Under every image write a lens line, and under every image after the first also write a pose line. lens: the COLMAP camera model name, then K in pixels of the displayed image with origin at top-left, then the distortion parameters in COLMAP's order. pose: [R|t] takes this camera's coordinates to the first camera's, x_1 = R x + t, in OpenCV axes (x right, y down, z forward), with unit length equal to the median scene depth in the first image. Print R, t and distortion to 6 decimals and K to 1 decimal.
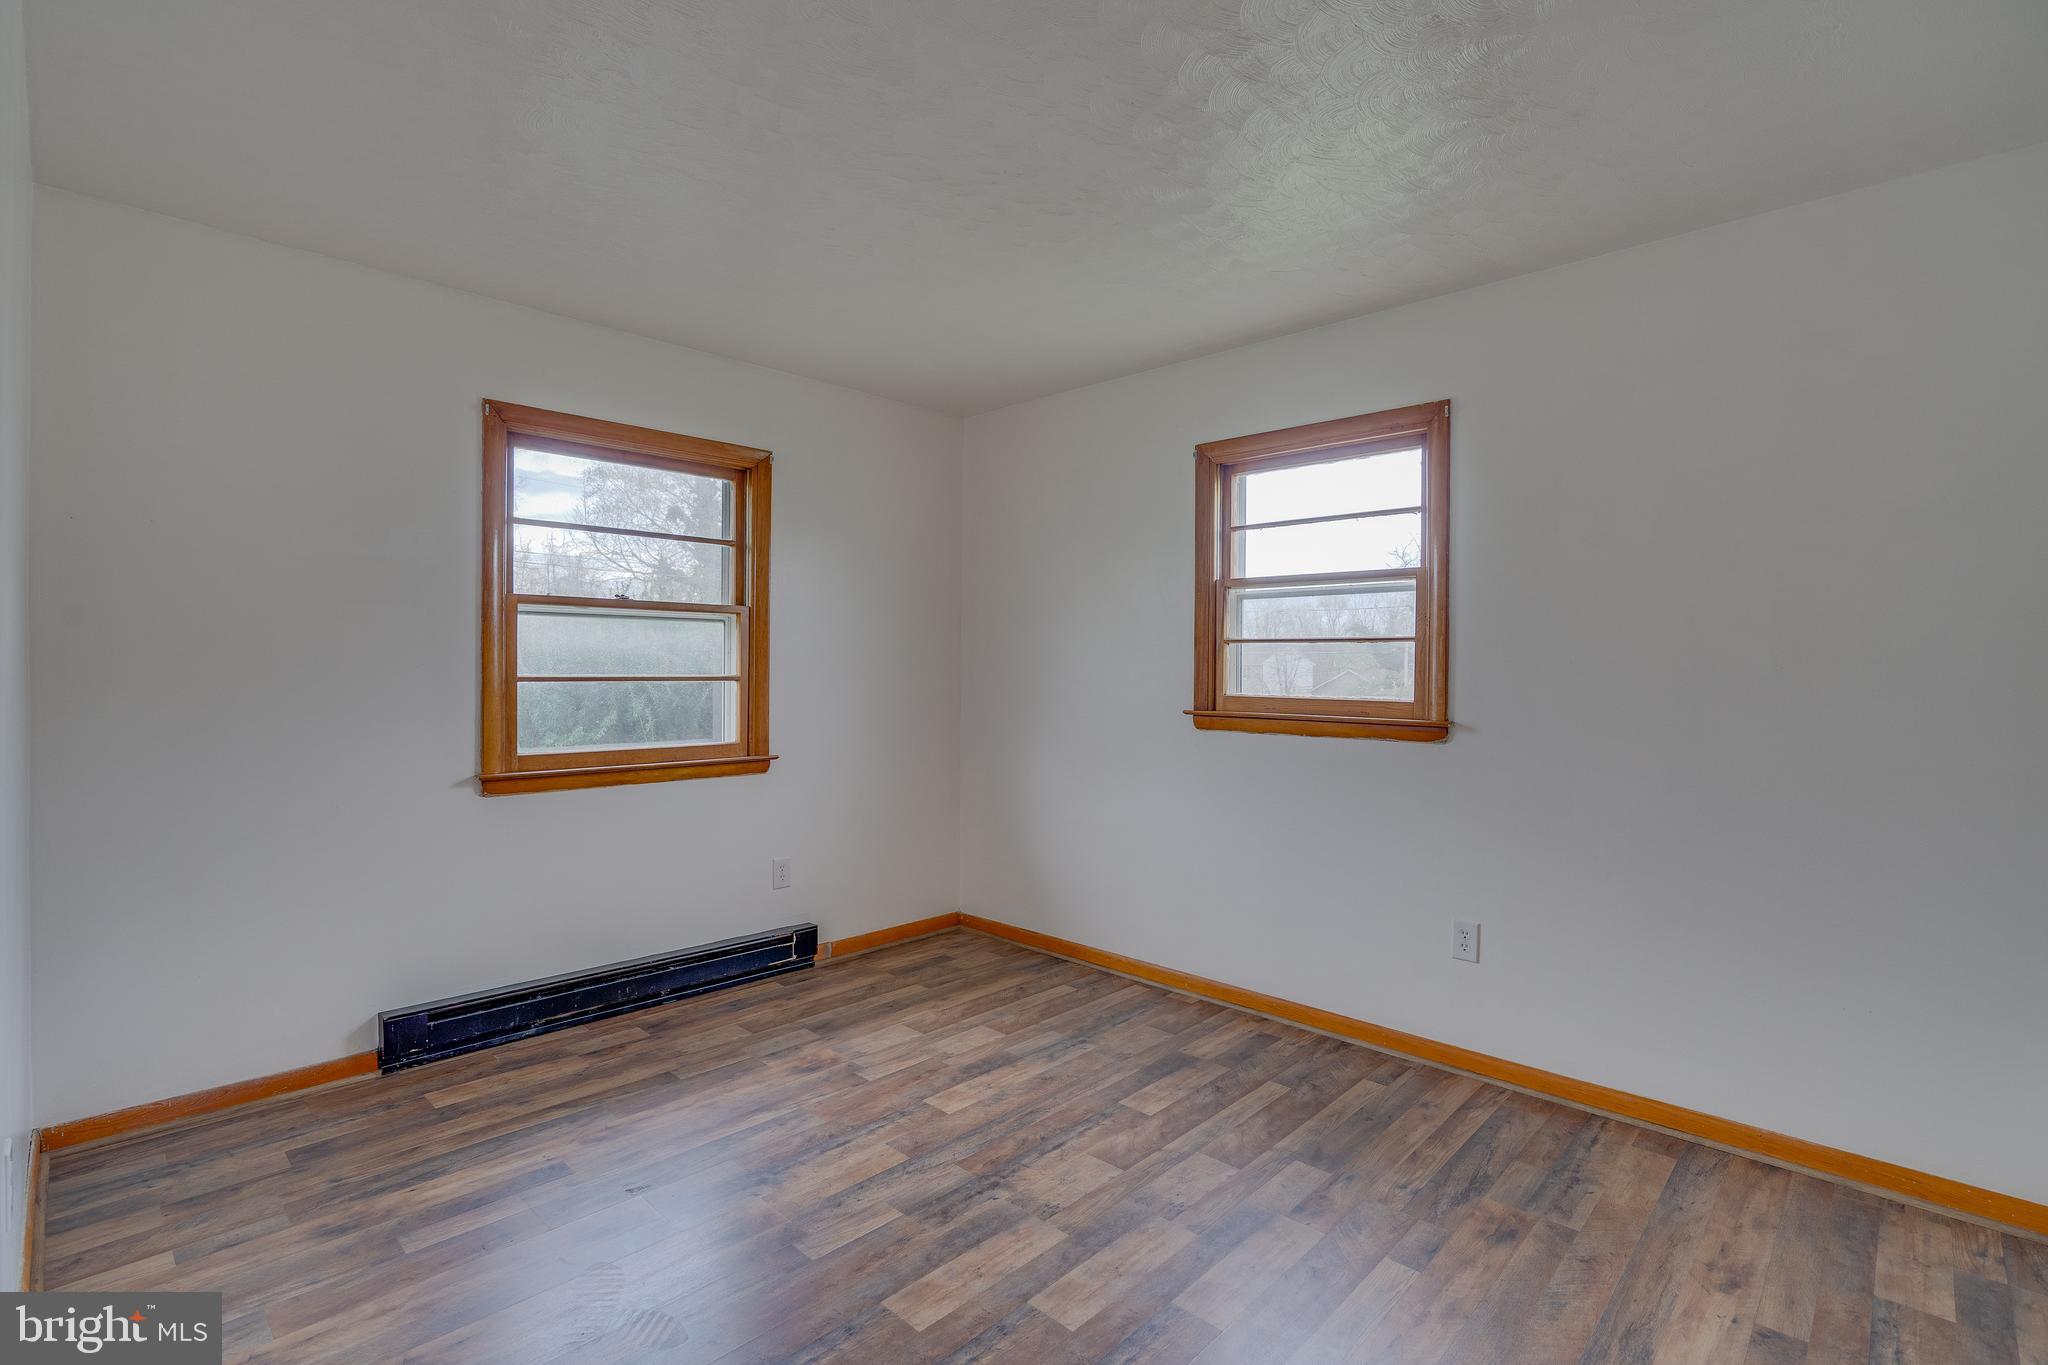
lens RADIAL K [[937.3, 0, 1026.3], [0, 937.3, 671.2], [0, 0, 1]] dist [0.000091, -0.000010]
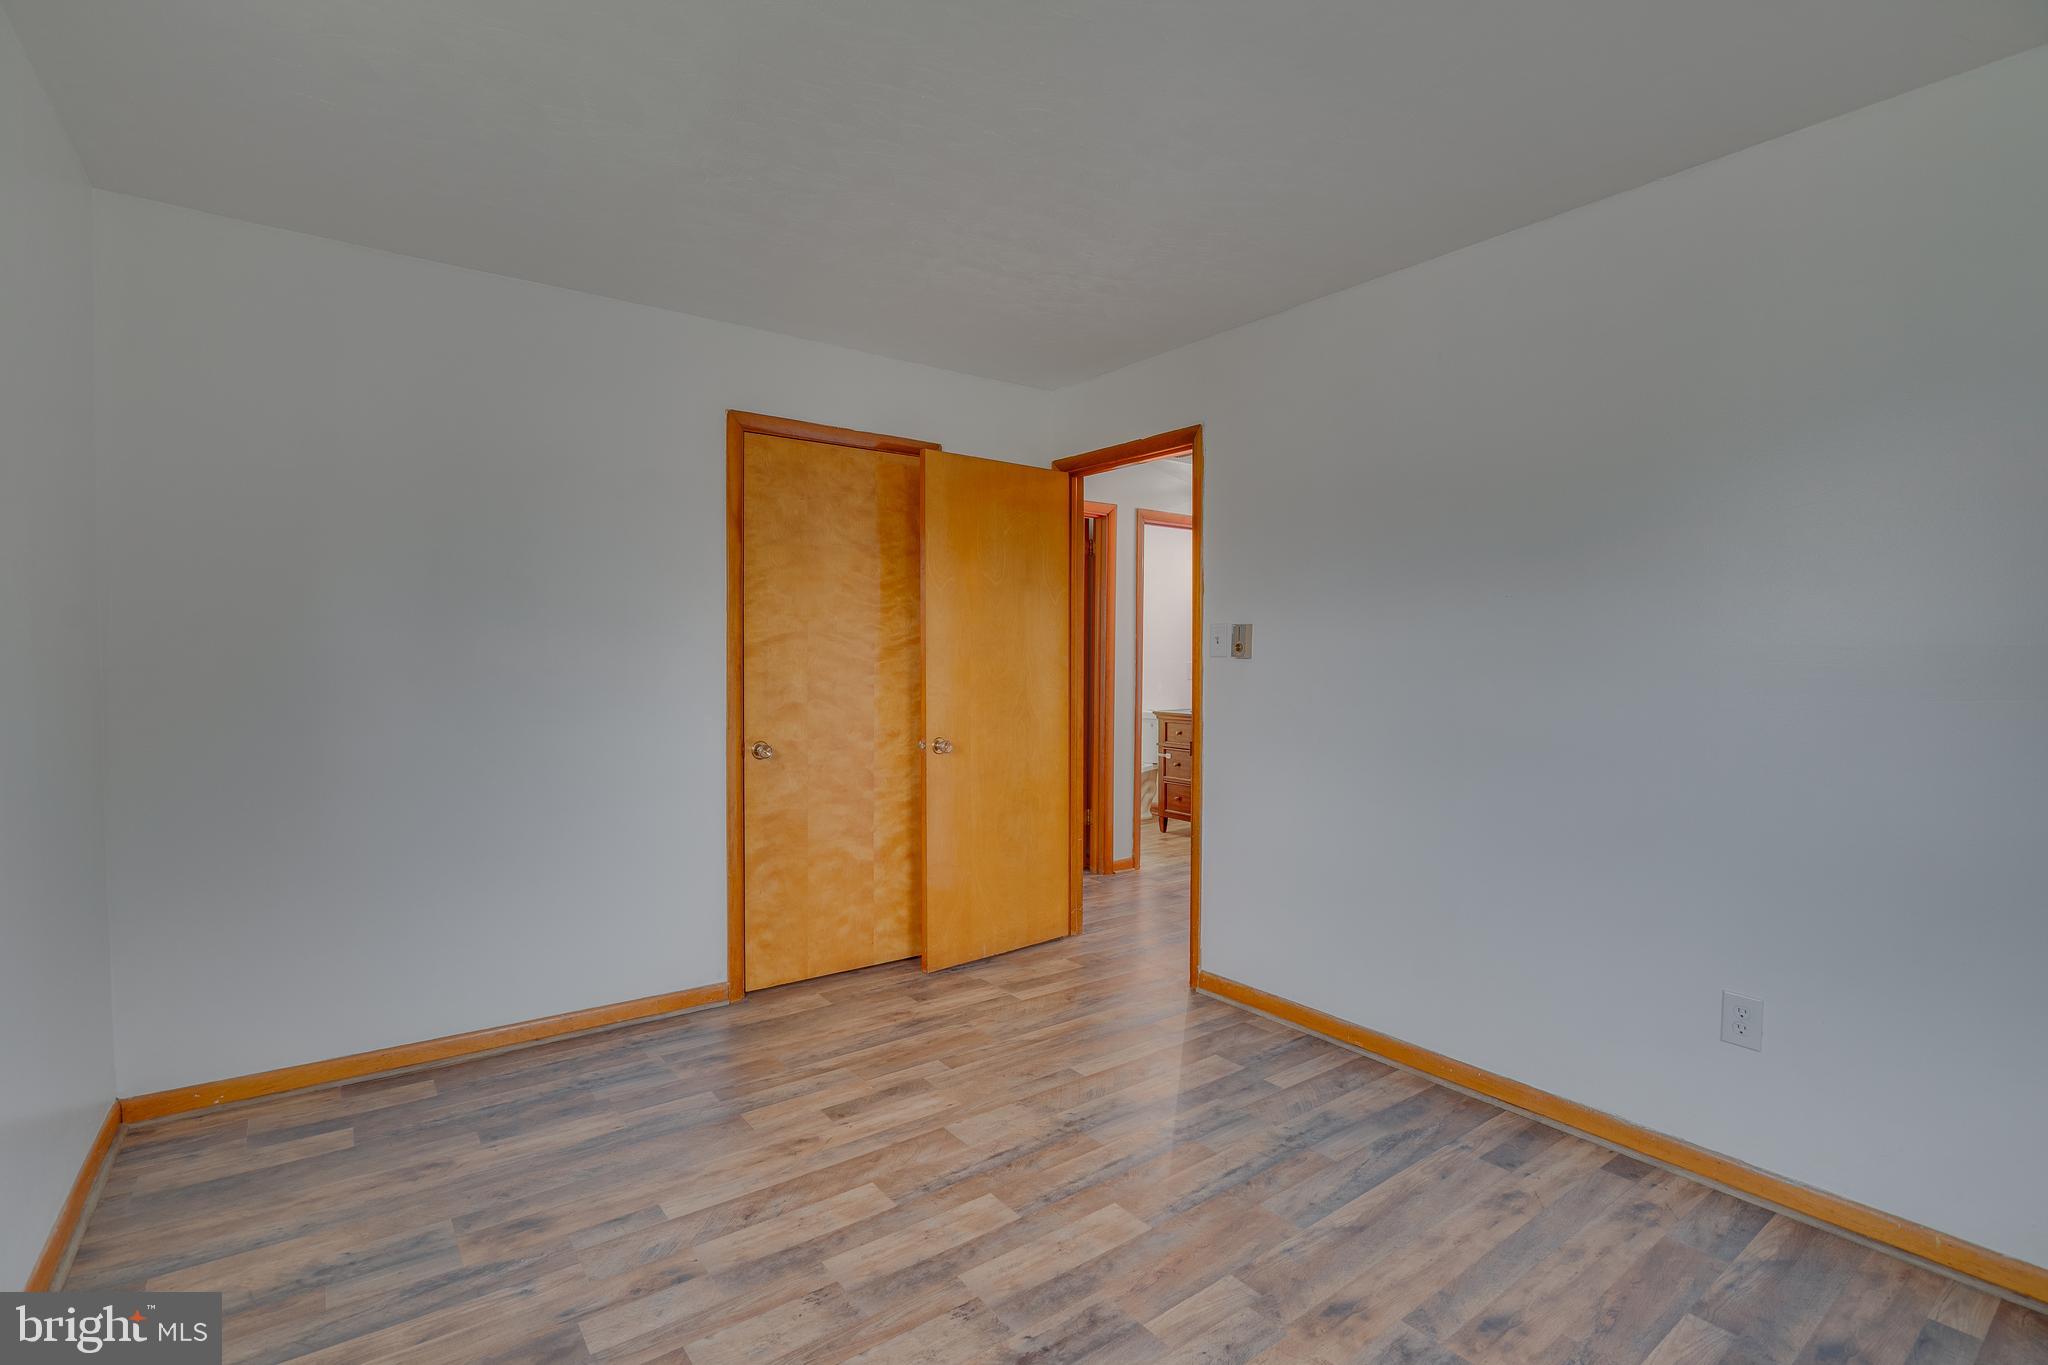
lens RADIAL K [[937.3, 0, 1026.3], [0, 937.3, 671.2], [0, 0, 1]] dist [0.000091, -0.000010]
pose [[-0.985806, -0.017440, 0.166979, -0.163774], [-0.013286, 0.999575, 0.025960, -0.012869], [-0.167361, 0.023373, -0.985619, 1.882938]]
